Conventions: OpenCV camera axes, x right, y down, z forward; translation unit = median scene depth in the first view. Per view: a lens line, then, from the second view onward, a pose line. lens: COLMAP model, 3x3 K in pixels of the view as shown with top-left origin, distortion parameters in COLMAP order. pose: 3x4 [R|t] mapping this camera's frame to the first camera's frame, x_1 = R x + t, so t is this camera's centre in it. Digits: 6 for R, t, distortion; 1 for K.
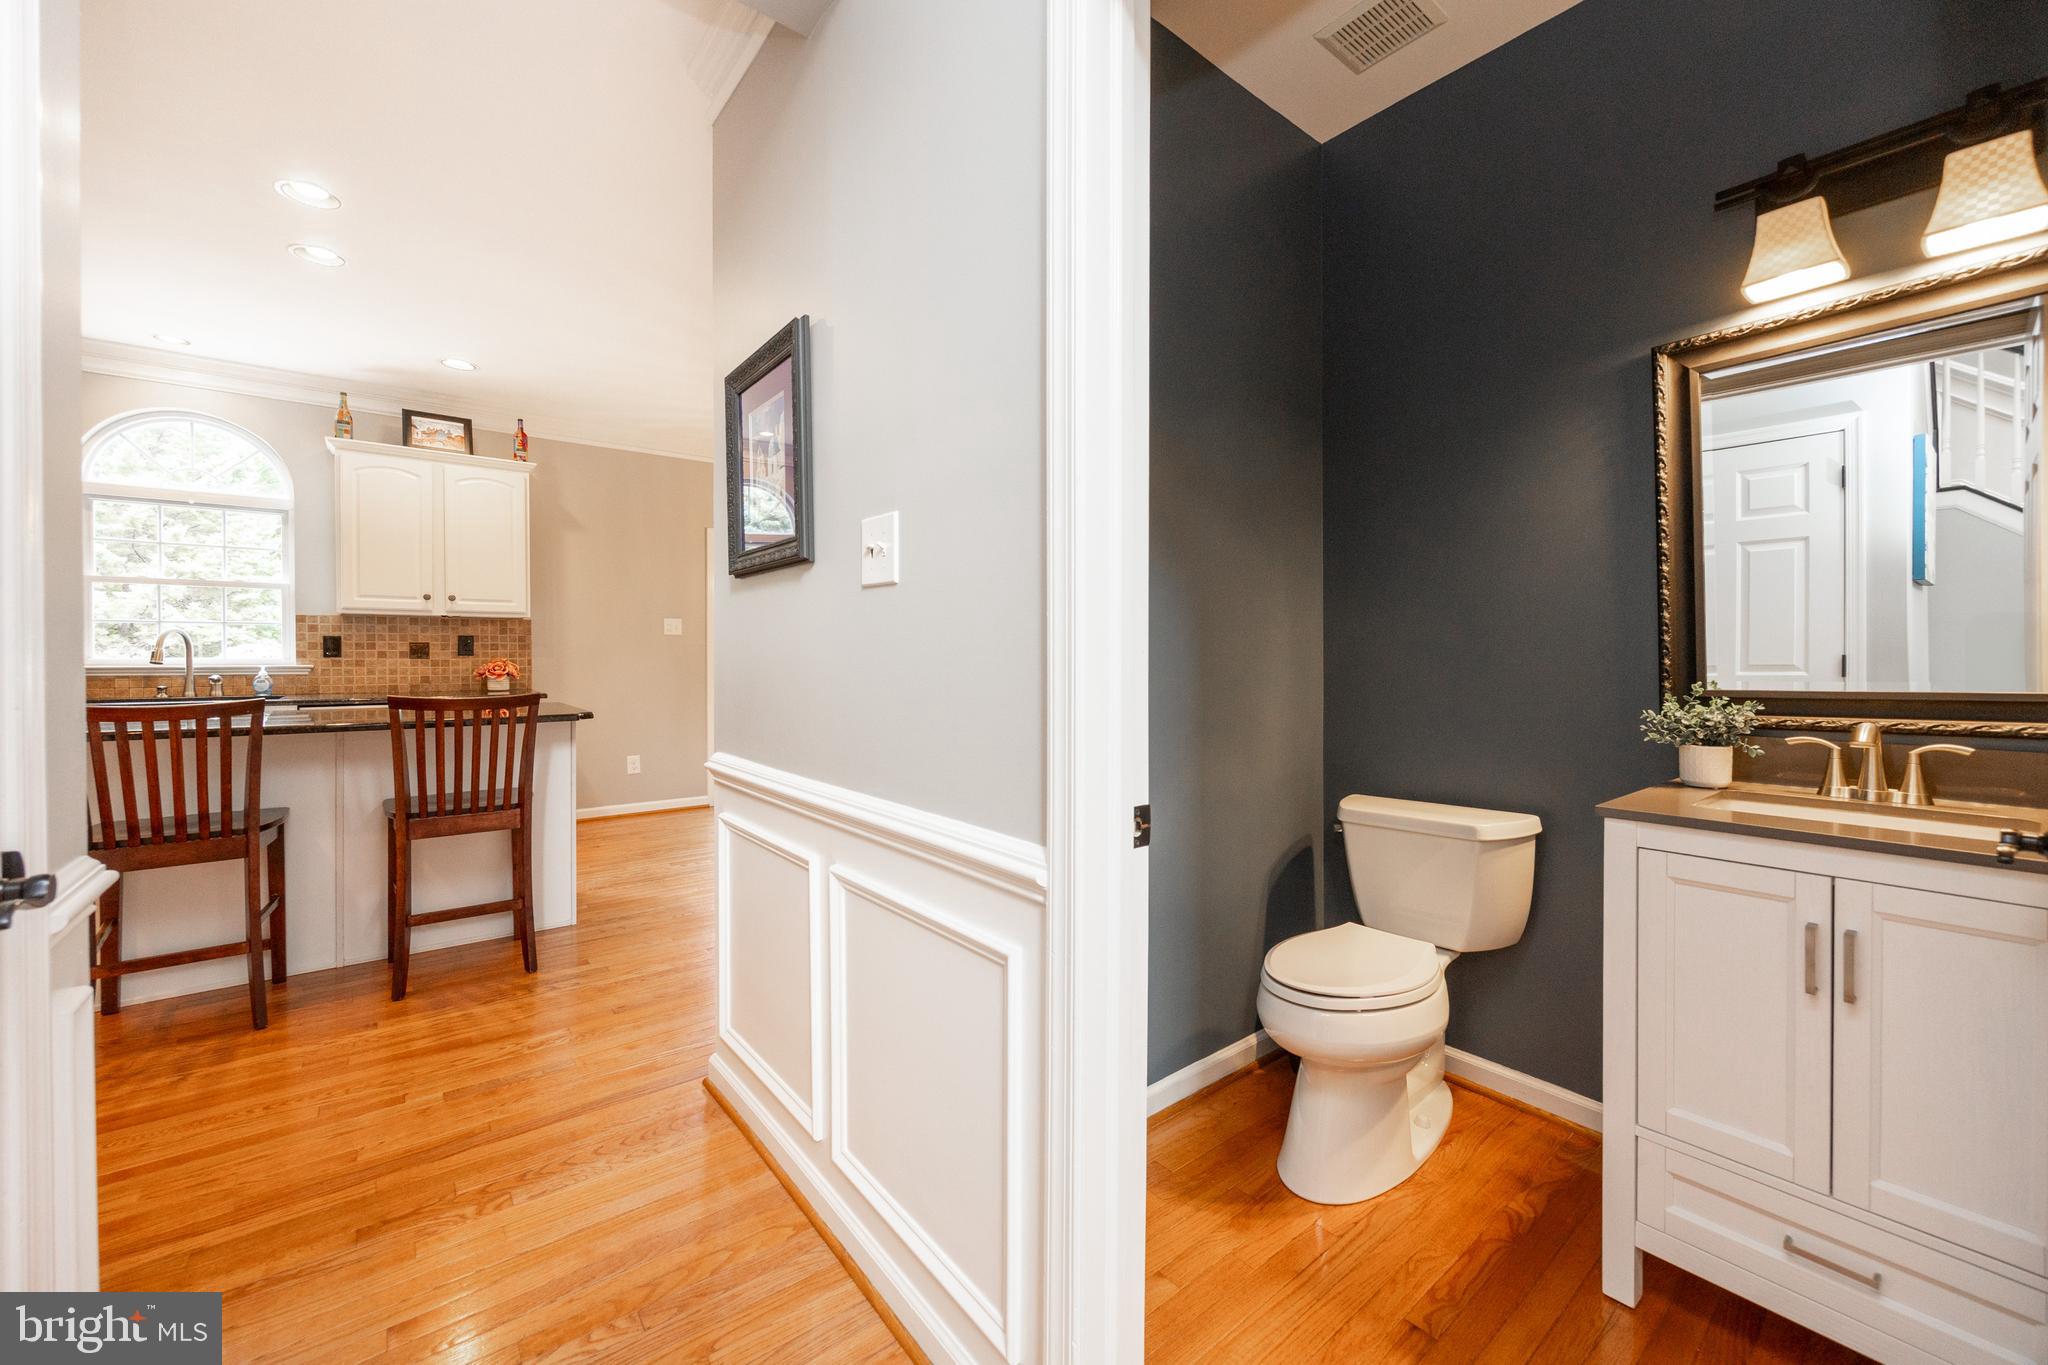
lens RADIAL K [[783.6, 0, 1030.9], [0, 783.6, 666.1], [0, 0, 1]] dist [-0.002853, -0.000623]
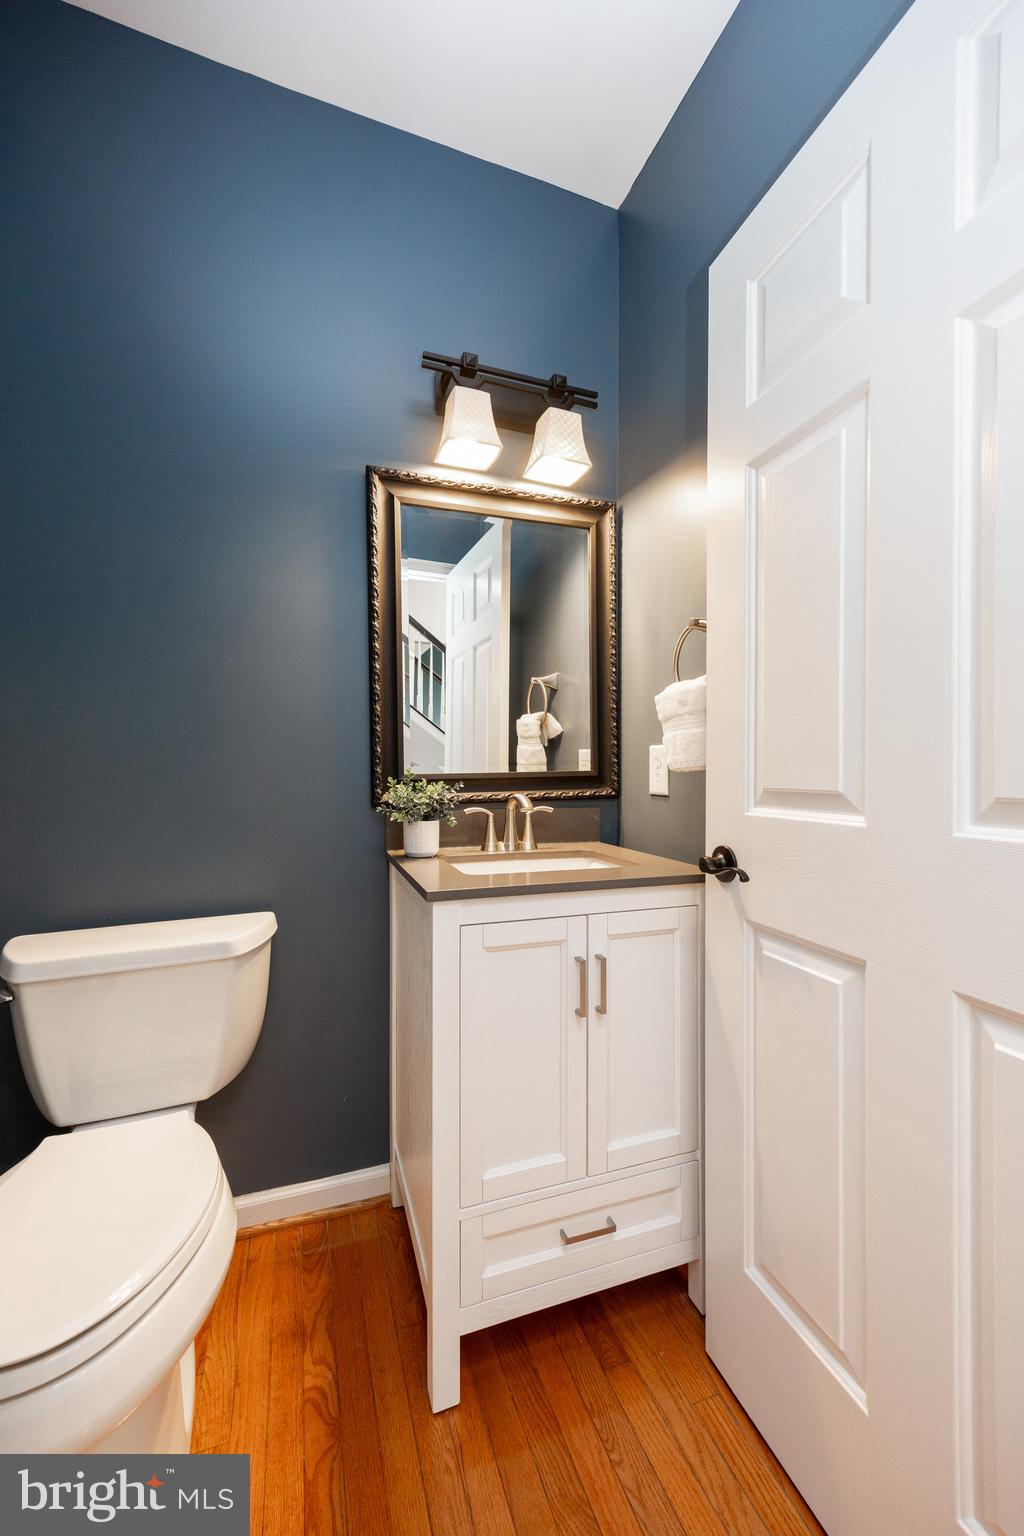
lens RADIAL K [[587.7, 0, 516.6], [0, 587.7, 772.8], [0, 0, 1]] dist [-0.002853, -0.000623]
pose [[0.305880, 0.007167, 0.952043, 0.089525], [0.004736, 0.999948, -0.009050, 0.043697], [-0.952058, 0.007277, 0.305830, 0.664236]]
